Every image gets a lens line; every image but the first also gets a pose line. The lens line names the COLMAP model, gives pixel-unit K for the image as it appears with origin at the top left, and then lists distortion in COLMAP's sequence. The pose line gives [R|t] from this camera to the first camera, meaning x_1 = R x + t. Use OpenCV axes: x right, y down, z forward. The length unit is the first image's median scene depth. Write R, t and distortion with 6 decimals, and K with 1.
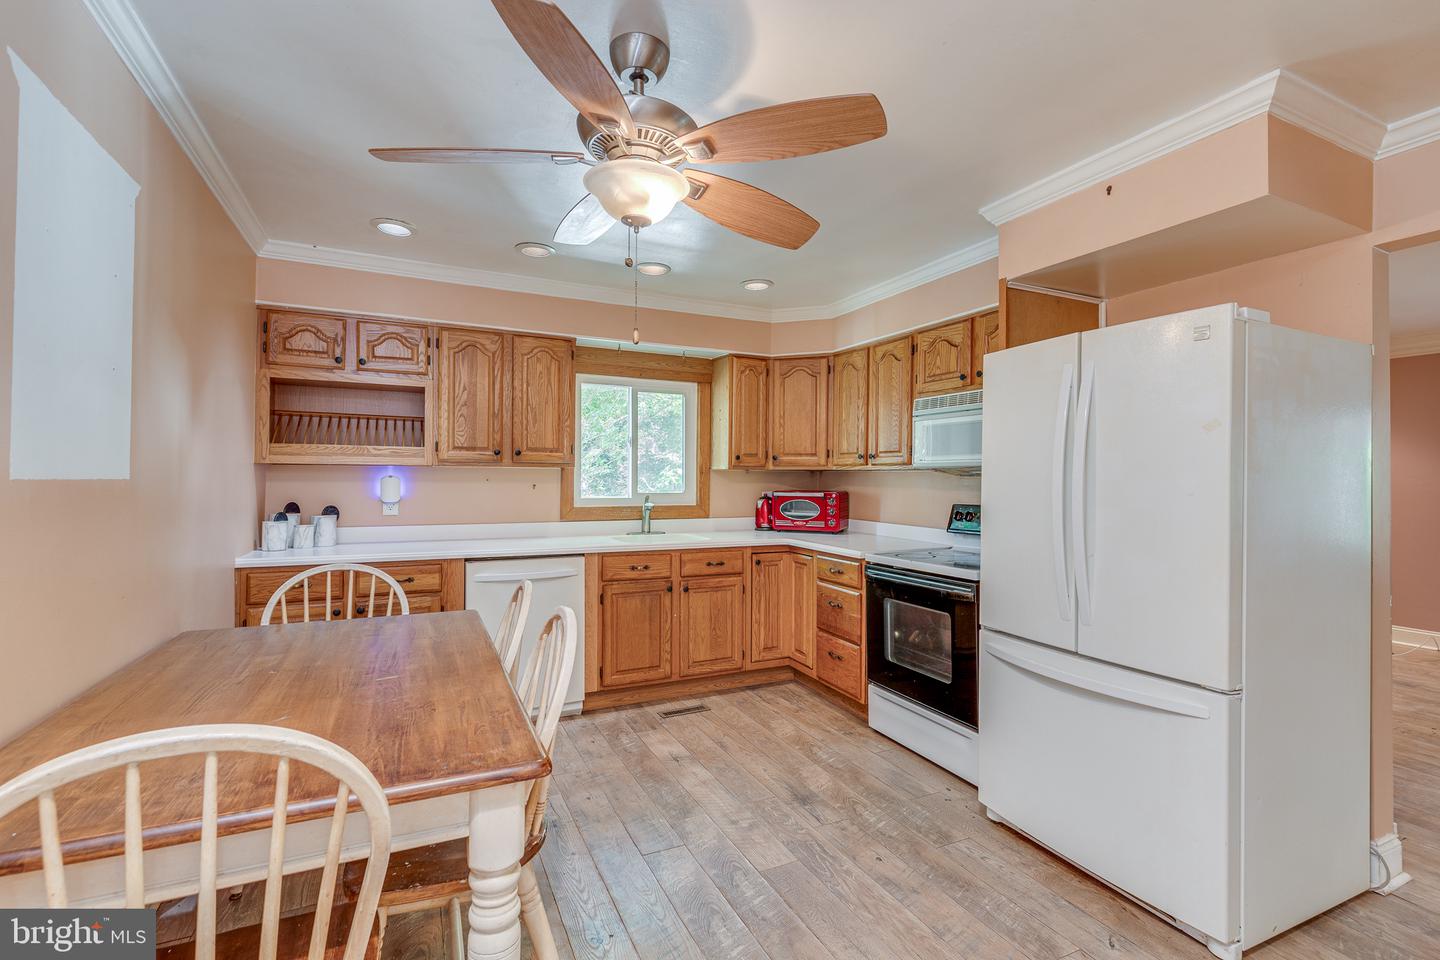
lens RADIAL K [[657.3, 0, 722.3], [0, 657.3, 478.8], [0, 0, 1]] dist [0.006797, -0.000651]
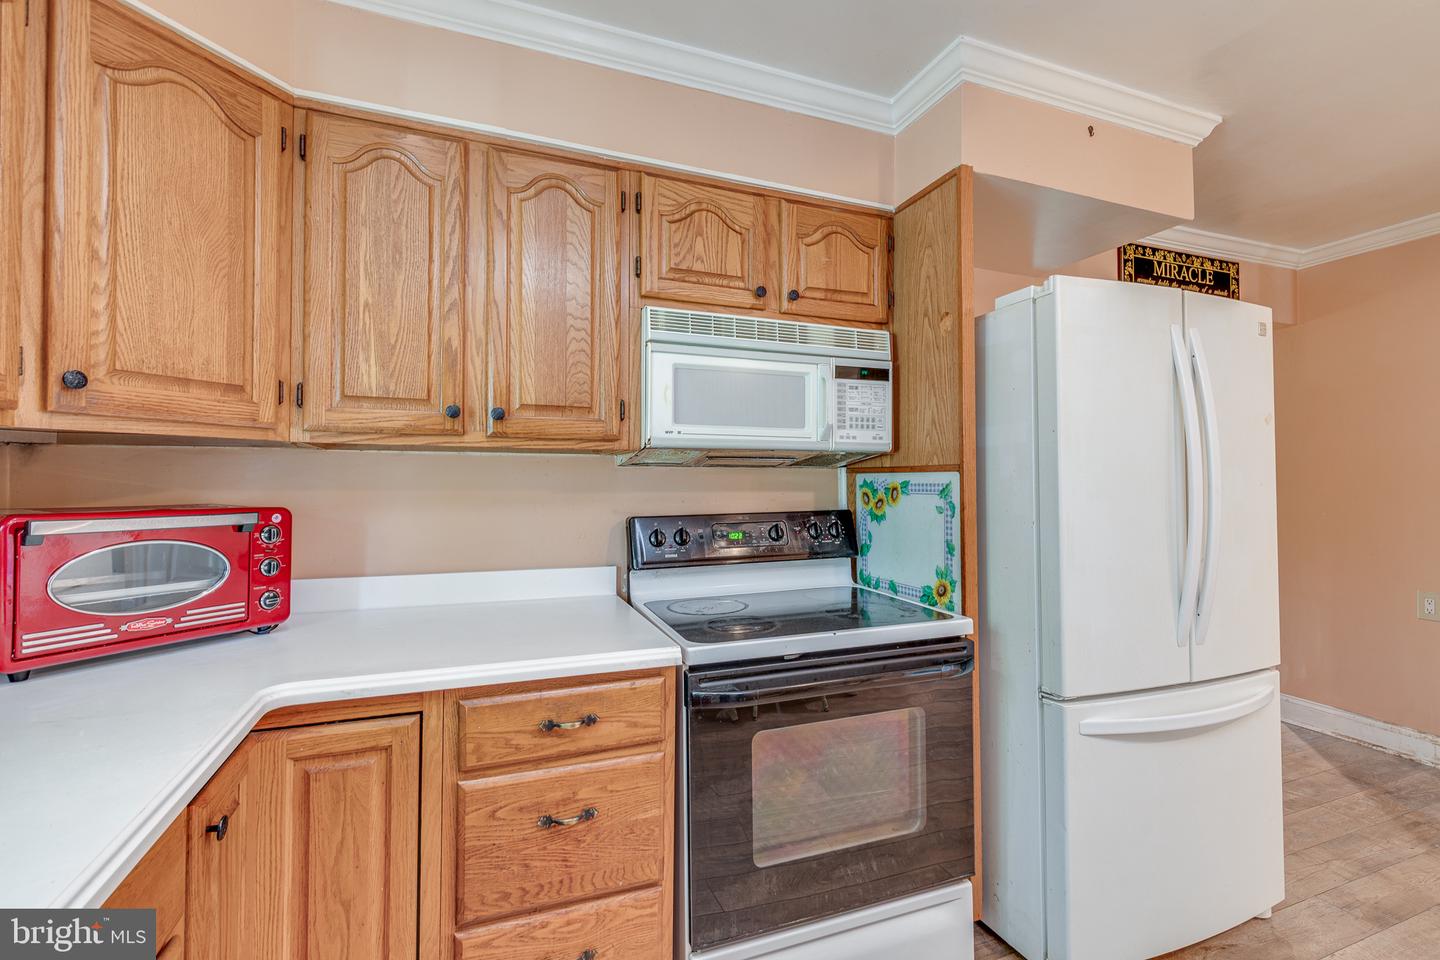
lens RADIAL K [[657.3, 0, 724.6], [0, 657.3, 469.8], [0, 0, 1]] dist [0.006797, -0.000651]
pose [[0.062651, 0.007897, 0.998004, -0.177605], [0.000272, 0.999969, -0.007929, 0.004222], [-0.998035, 0.000769, 0.062647, 0.861566]]
